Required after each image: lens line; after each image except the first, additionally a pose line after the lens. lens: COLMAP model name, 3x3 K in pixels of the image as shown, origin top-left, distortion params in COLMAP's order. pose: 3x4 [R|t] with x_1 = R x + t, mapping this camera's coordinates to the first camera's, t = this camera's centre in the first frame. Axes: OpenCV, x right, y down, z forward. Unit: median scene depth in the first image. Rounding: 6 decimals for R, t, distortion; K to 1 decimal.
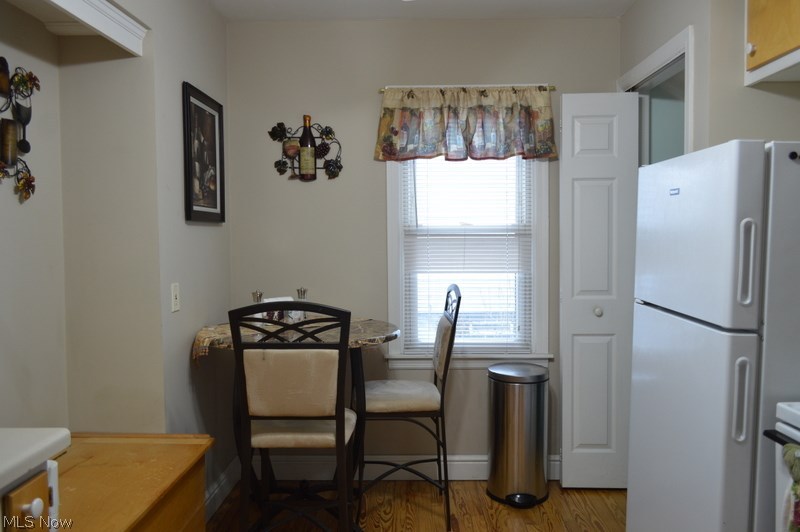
lens RADIAL K [[629.7, 0, 397.8], [0, 629.7, 263.4], [0, 0, 1]] dist [-0.008922, 0.001652]
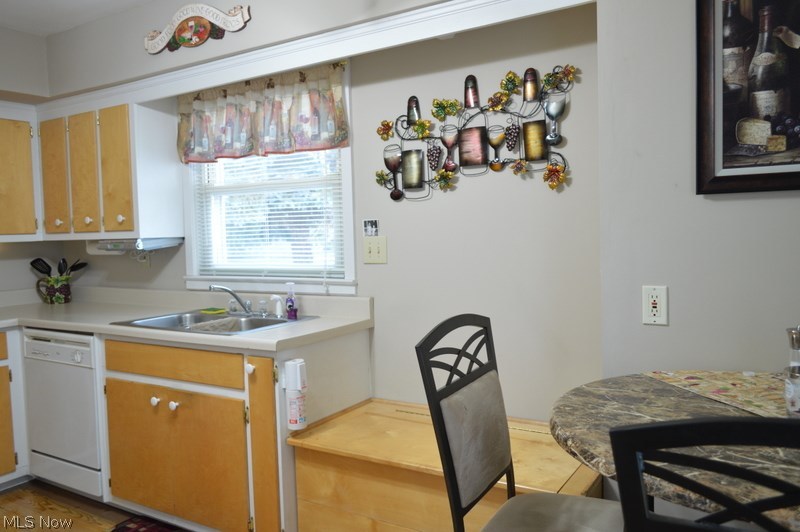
lens RADIAL K [[629.7, 0, 399.4], [0, 629.7, 265.9], [0, 0, 1]] dist [-0.008922, 0.001652]
pose [[-0.507611, 0.064851, -0.859142, 0.357325], [-0.009211, 0.996698, 0.080677, -0.040015], [0.861537, 0.048866, -0.505338, 0.974648]]
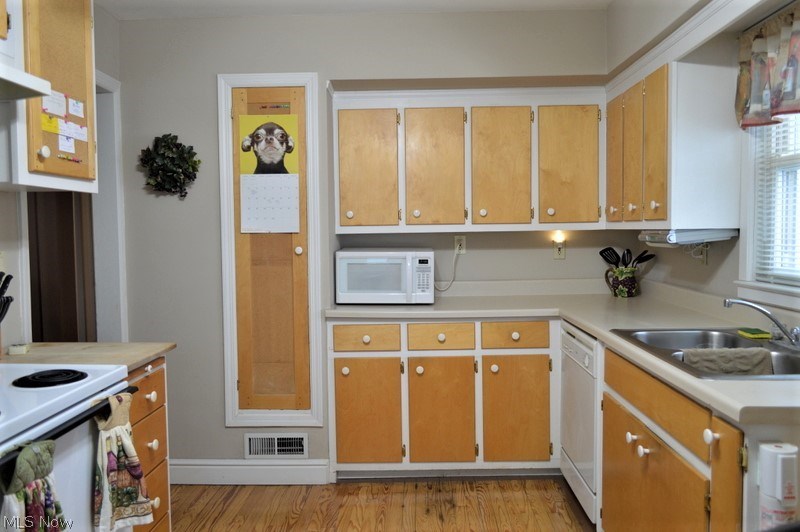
lens RADIAL K [[629.7, 0, 400.3], [0, 629.7, 266.7], [0, 0, 1]] dist [-0.008922, 0.001652]
pose [[-0.999842, 0.015193, -0.009275, 0.013483], [0.014175, 0.994745, 0.101395, -0.037964], [0.010767, 0.101248, -0.994803, 0.904840]]
